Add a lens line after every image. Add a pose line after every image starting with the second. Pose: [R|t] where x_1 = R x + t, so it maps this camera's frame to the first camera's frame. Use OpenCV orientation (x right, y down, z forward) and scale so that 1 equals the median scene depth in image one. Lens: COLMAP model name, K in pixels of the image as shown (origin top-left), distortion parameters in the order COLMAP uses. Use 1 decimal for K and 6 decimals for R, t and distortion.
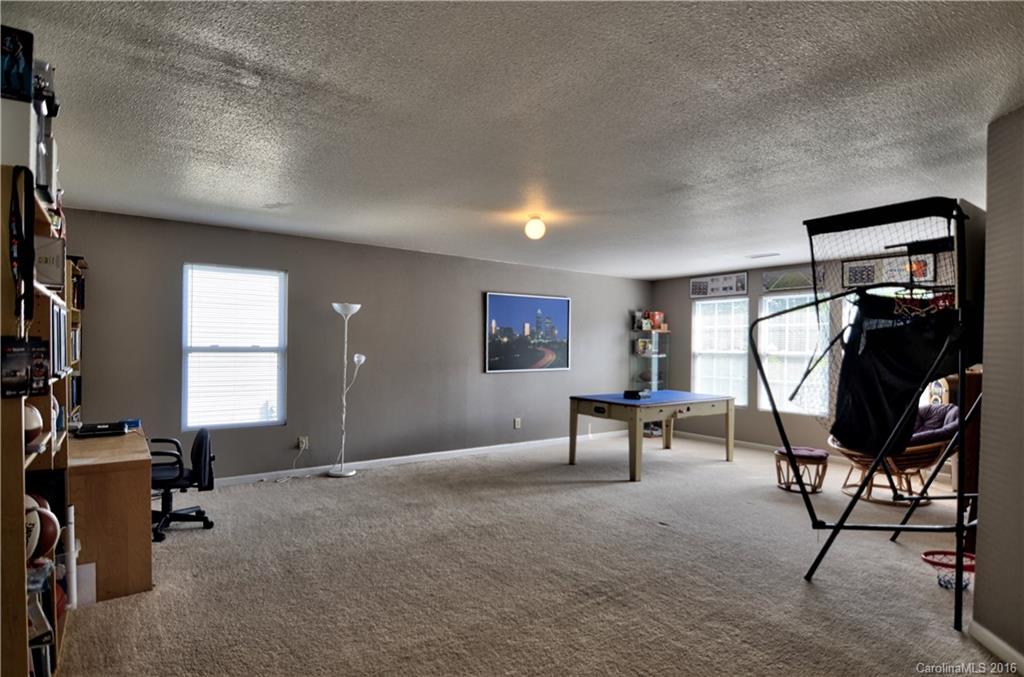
lens RADIAL K [[548.1, 0, 512.0], [0, 548.1, 338.5], [0, 0, 1]] dist [0.000081, -0.000048]
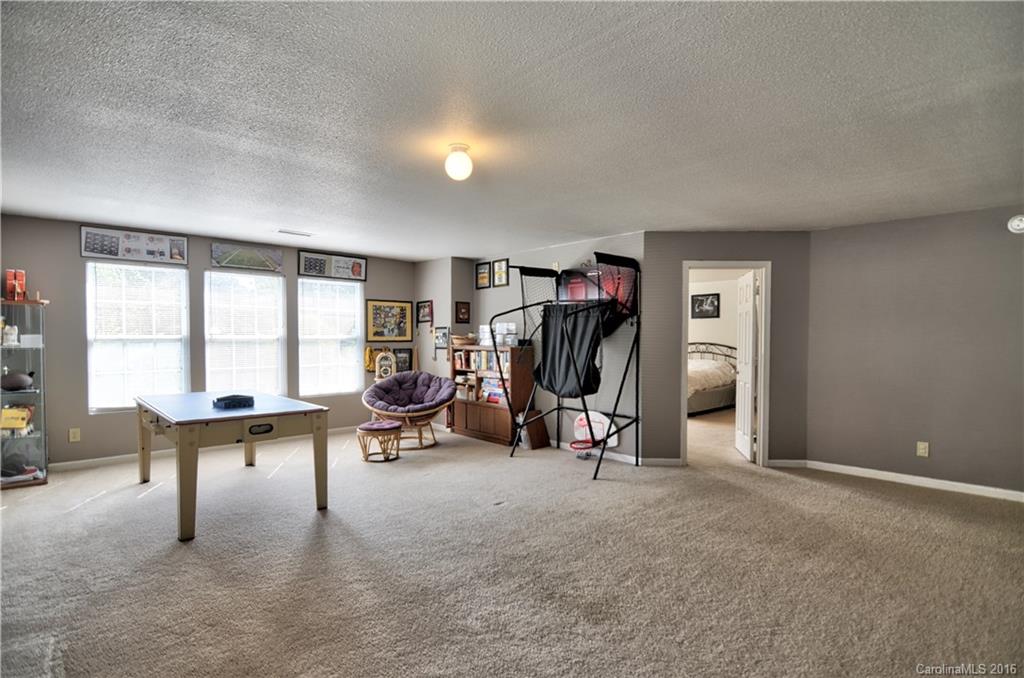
lens RADIAL K [[514.4, 0, 512.0], [0, 514.4, 339.0], [0, 0, 1]] dist [-0.002196, -0.000263]
pose [[-0.129689, -0.020407, 0.991345, -0.425475], [-0.021161, 0.999617, 0.017809, 0.004928], [-0.991329, -0.018668, -0.130072, 0.684577]]
